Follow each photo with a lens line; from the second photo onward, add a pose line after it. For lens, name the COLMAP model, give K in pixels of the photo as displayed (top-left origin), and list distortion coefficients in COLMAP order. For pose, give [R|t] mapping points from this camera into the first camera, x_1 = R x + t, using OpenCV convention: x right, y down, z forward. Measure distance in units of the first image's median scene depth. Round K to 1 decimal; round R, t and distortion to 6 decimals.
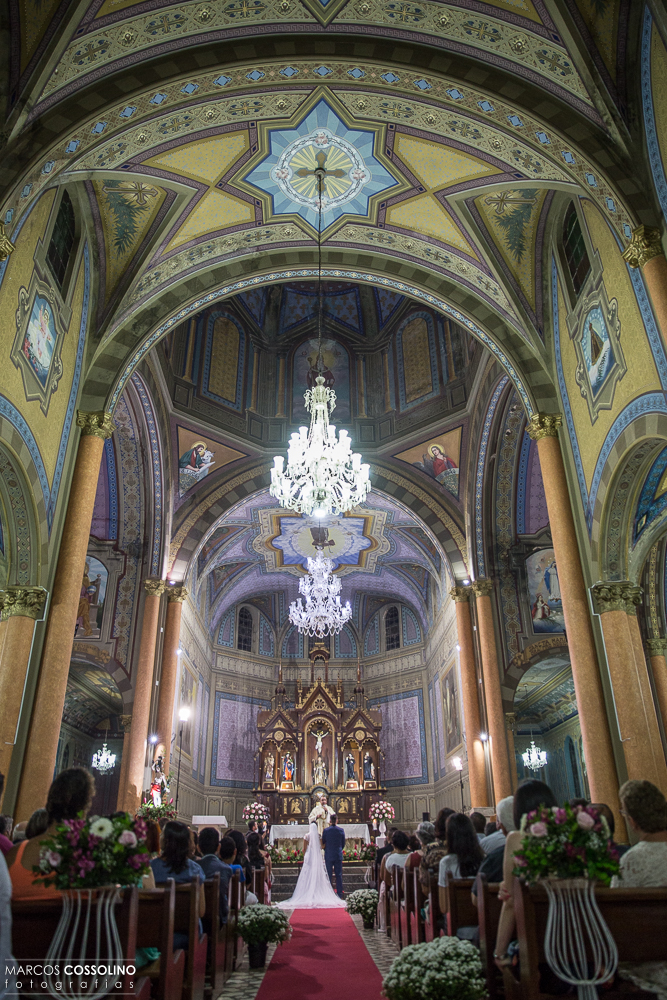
lens RADIAL K [[714.9, 0, 337.8], [0, 714.9, 495.5], [0, 0, 1]] dist [-0.074614, 0.026631]
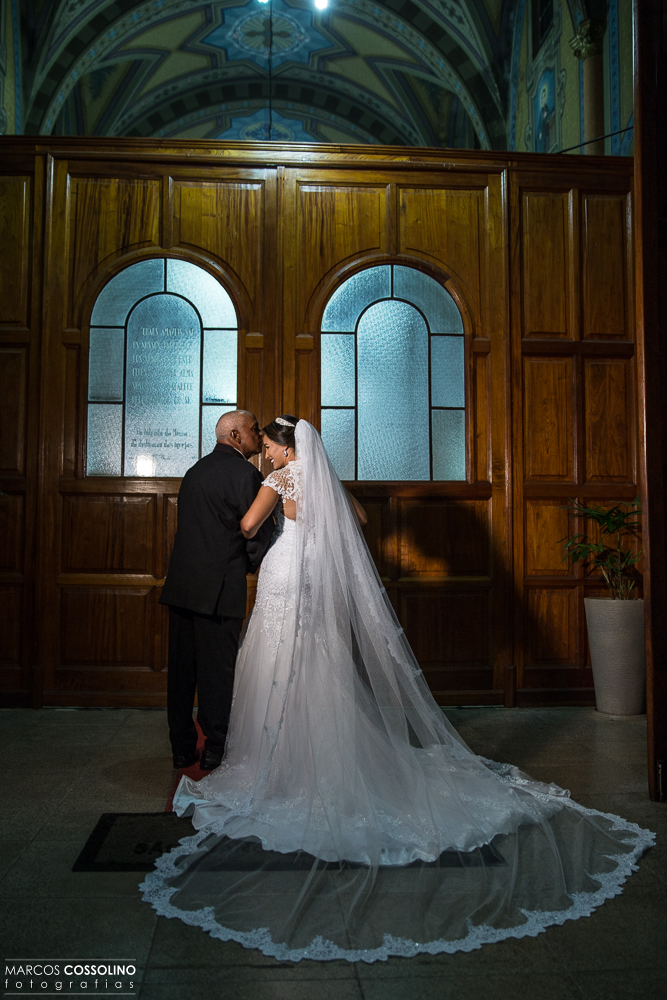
lens RADIAL K [[973.9, 0, 331.1], [0, 973.9, 496.5], [0, 0, 1]] dist [-0.028351, 0.000000]
pose [[0.998735, 0.024086, 0.044144, 0.016774], [-0.039526, 0.918700, 0.392972, -0.243413], [-0.031090, -0.394220, 0.918490, -0.464003]]
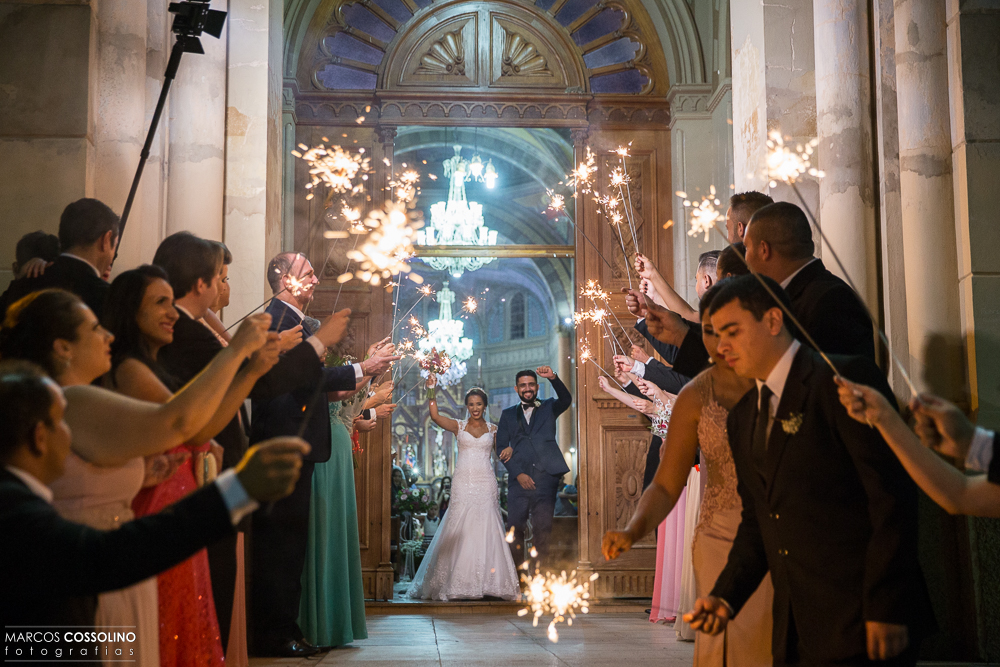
lens RADIAL K [[1483.3, 0, 496.6], [0, 1483.3, 333.2], [0, 0, 1]] dist [0.110042, 0.000000]
pose [[0.999687, 0.009510, 0.023162, 0.006566], [-0.016303, 0.949324, 0.313876, -0.622163], [-0.019003, -0.314155, 0.949181, -1.317391]]
